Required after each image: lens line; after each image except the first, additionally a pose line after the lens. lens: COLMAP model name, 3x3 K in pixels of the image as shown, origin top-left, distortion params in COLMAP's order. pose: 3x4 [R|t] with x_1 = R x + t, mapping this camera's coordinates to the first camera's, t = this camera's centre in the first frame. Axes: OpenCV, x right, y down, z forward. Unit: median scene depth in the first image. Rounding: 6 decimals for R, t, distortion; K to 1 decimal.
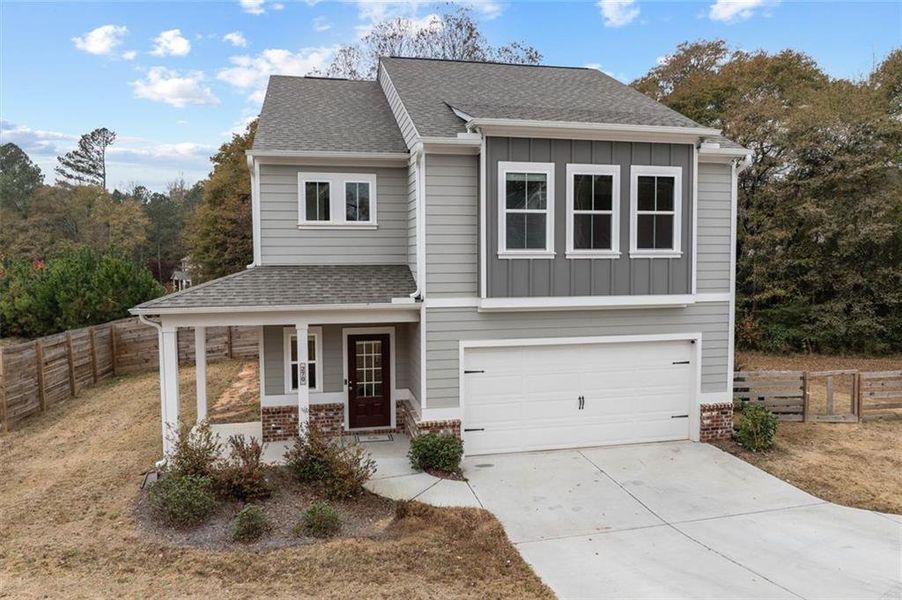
lens RADIAL K [[647.2, 0, 447.9], [0, 647.2, 298.7], [0, 0, 1]] dist [-0.037622, -0.002762]
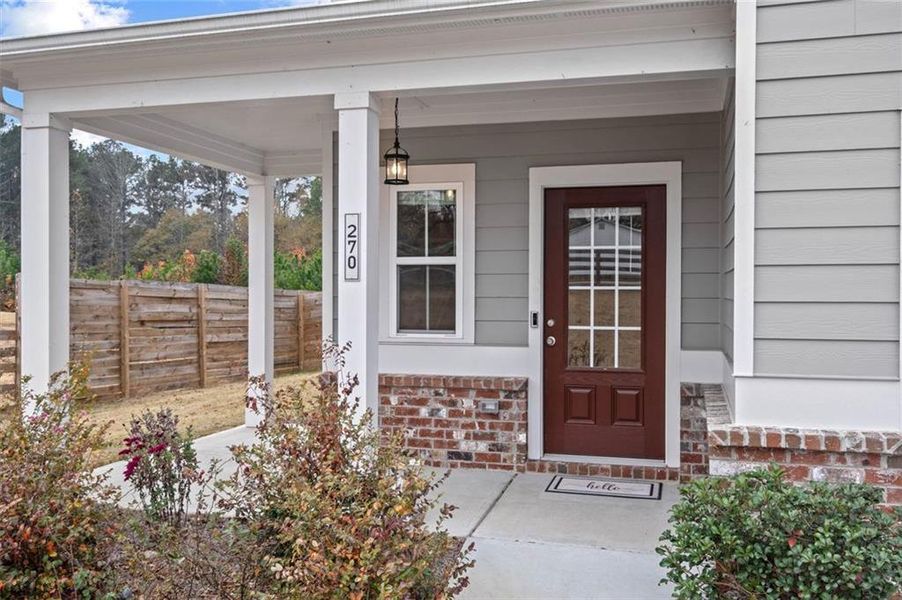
lens RADIAL K [[811.2, 0, 446.0], [0, 811.2, 308.8], [0, 0, 1]] dist [-0.002914, 0.002333]
pose [[0.881055, 0.015399, -0.472762, 0.010605], [-0.037792, 0.998566, -0.037905, 0.149333], [0.471501, 0.051263, 0.880374, 0.613101]]
